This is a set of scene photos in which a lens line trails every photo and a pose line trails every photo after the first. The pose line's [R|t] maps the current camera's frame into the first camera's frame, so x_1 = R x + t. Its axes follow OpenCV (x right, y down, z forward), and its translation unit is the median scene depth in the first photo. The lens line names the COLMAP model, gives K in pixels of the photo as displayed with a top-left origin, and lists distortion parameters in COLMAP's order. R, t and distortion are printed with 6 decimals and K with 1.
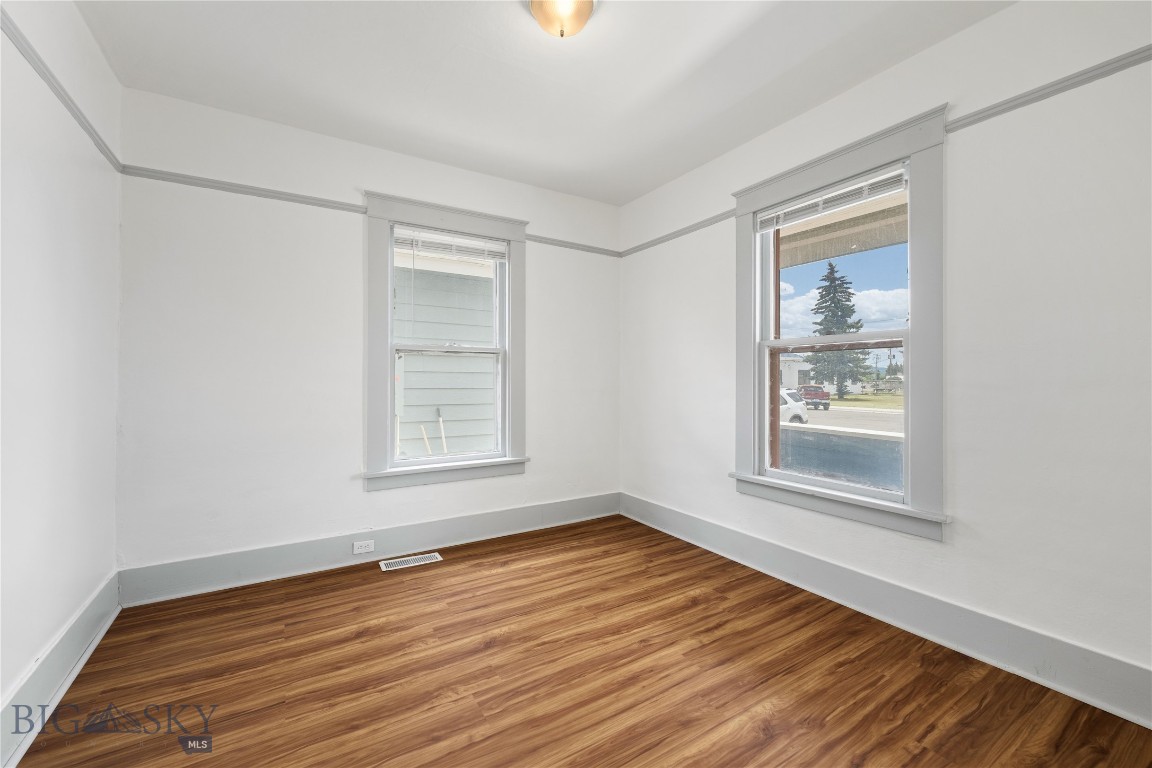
lens RADIAL K [[464.1, 0, 582.9], [0, 464.1, 381.6], [0, 0, 1]] dist [-0.002110, 0.000756]
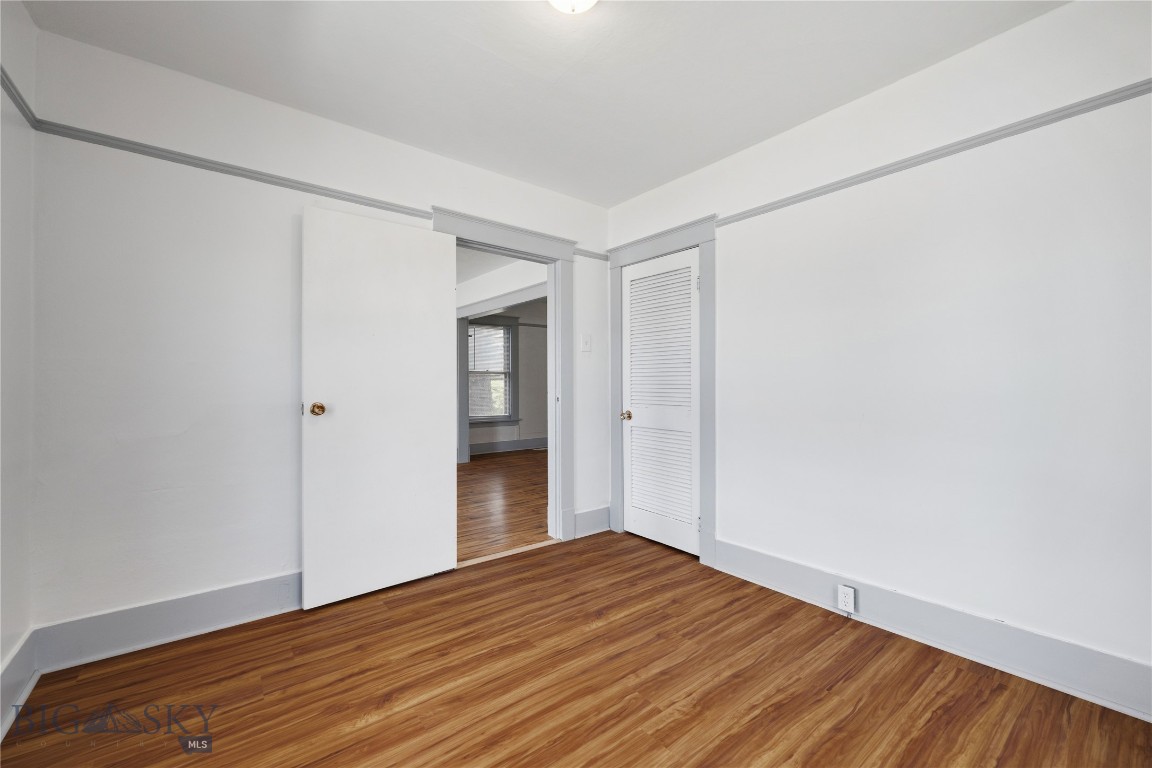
lens RADIAL K [[464.1, 0, 577.3], [0, 464.1, 381.7], [0, 0, 1]] dist [-0.002110, 0.000756]
pose [[-0.995305, 0.000840, -0.096785, 0.035924], [0.000754, 0.999999, 0.000926, -0.025932], [0.096785, 0.000849, -0.995305, 1.975507]]
